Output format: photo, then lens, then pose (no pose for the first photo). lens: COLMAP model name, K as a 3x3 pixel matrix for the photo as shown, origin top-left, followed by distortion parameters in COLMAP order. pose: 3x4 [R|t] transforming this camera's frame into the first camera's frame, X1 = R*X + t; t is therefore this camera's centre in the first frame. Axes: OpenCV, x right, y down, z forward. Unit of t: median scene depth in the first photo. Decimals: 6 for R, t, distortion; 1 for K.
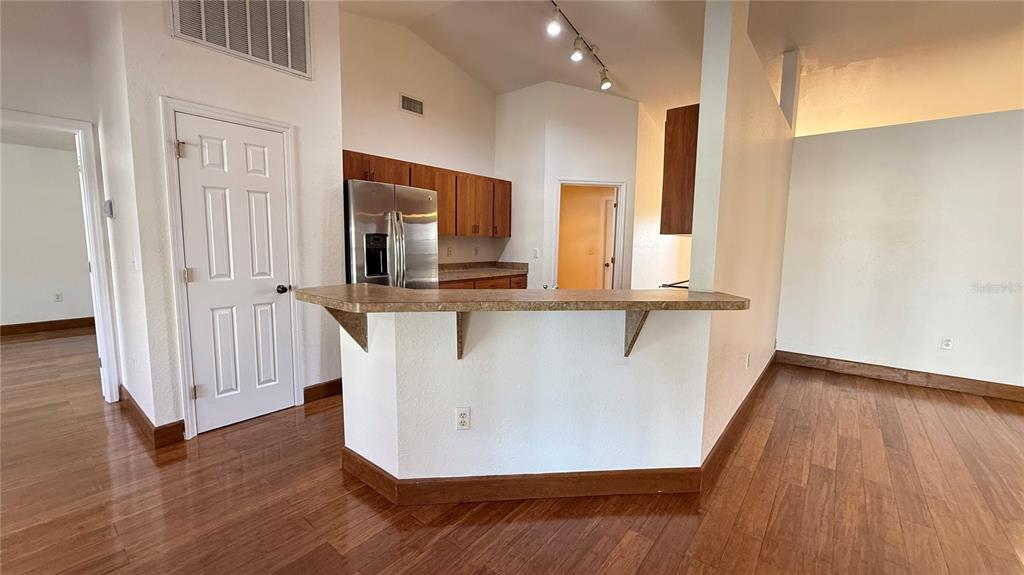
lens RADIAL K [[409.0, 0, 510.7], [0, 409.0, 287.8], [0, 0, 1]] dist [0.001728, 0.000527]
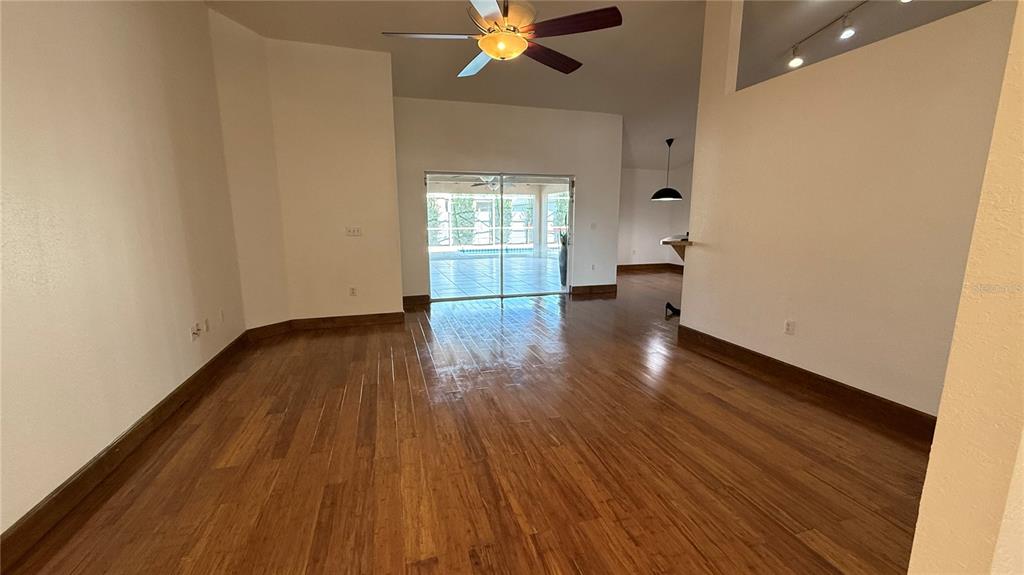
lens RADIAL K [[409.0, 0, 511.4], [0, 409.0, 287.2], [0, 0, 1]] dist [0.001728, 0.000527]
pose [[-0.551583, 0.134059, -0.823277, 2.021782], [-0.094887, 0.970509, 0.221606, -0.102661], [0.828706, 0.200352, -0.522595, 1.020019]]
